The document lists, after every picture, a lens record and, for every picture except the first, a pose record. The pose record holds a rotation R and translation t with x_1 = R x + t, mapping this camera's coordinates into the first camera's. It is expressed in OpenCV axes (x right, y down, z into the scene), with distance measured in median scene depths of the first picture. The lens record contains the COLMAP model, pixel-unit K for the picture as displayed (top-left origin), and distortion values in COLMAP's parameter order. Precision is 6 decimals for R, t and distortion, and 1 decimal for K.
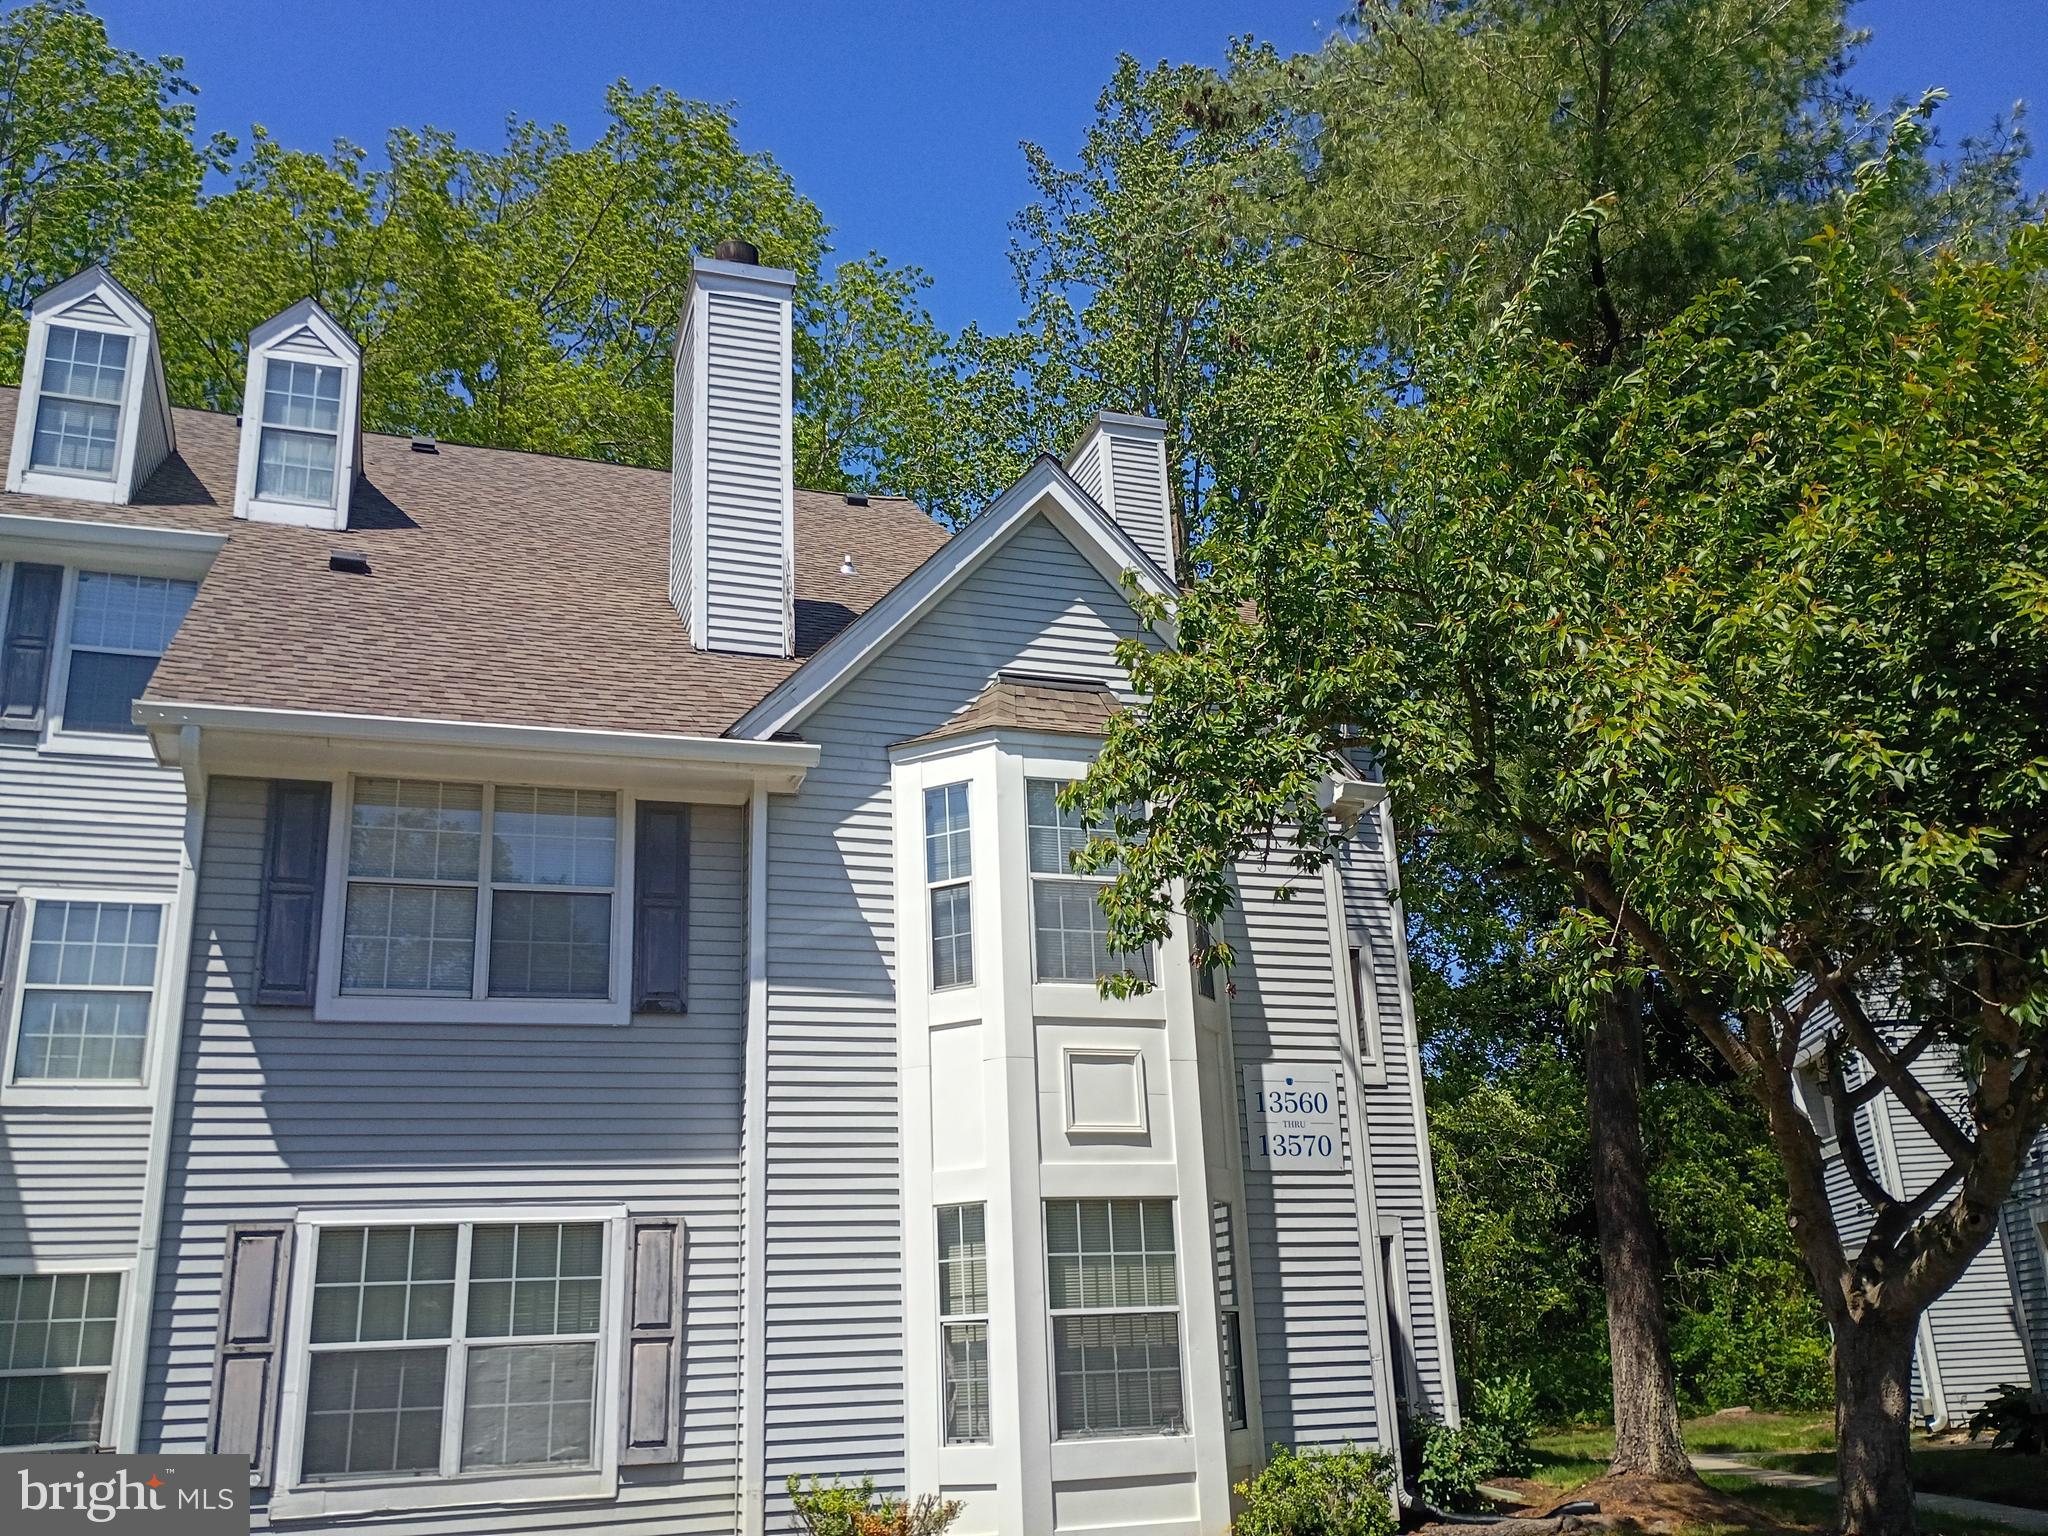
lens RADIAL K [[1774.4, 0, 1030.0], [0, 1774.4, 783.2], [0, 0, 1]] dist [0.041131, -0.032784]
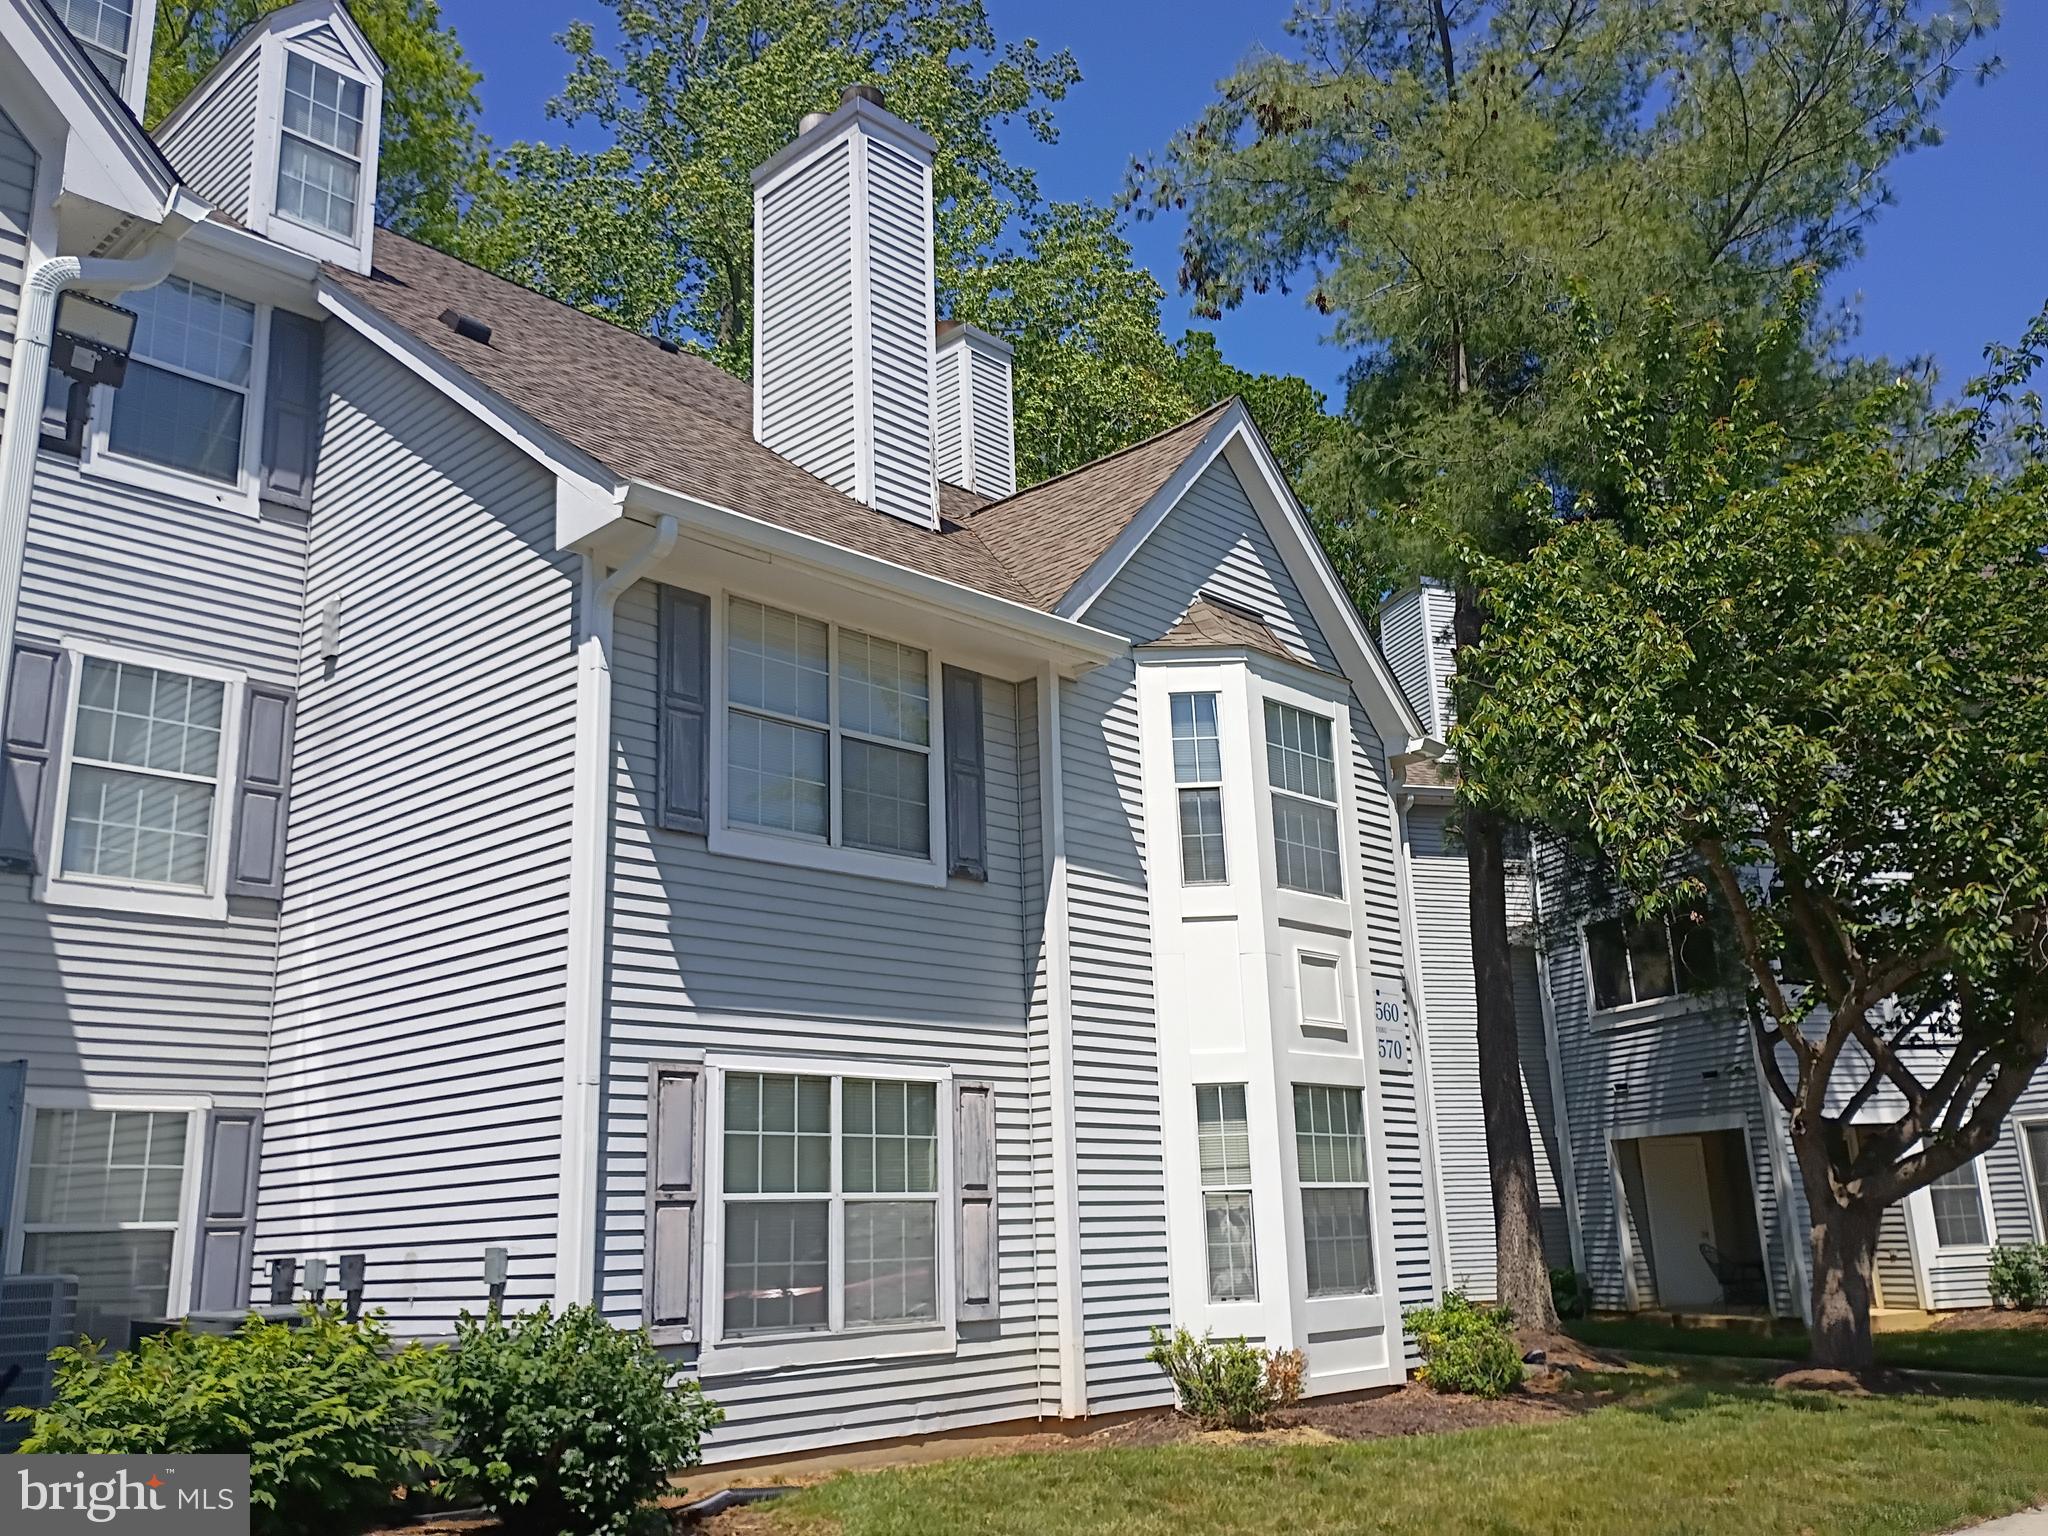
lens RADIAL K [[1774.4, 0, 1031.6], [0, 1774.4, 758.9], [0, 0, 1]] dist [0.041131, -0.032784]
pose [[0.886482, 0.131736, 0.443616, -0.648595], [-0.147798, 0.989016, 0.001648, 0.057470], [-0.438526, -0.067027, 0.896215, 0.098312]]
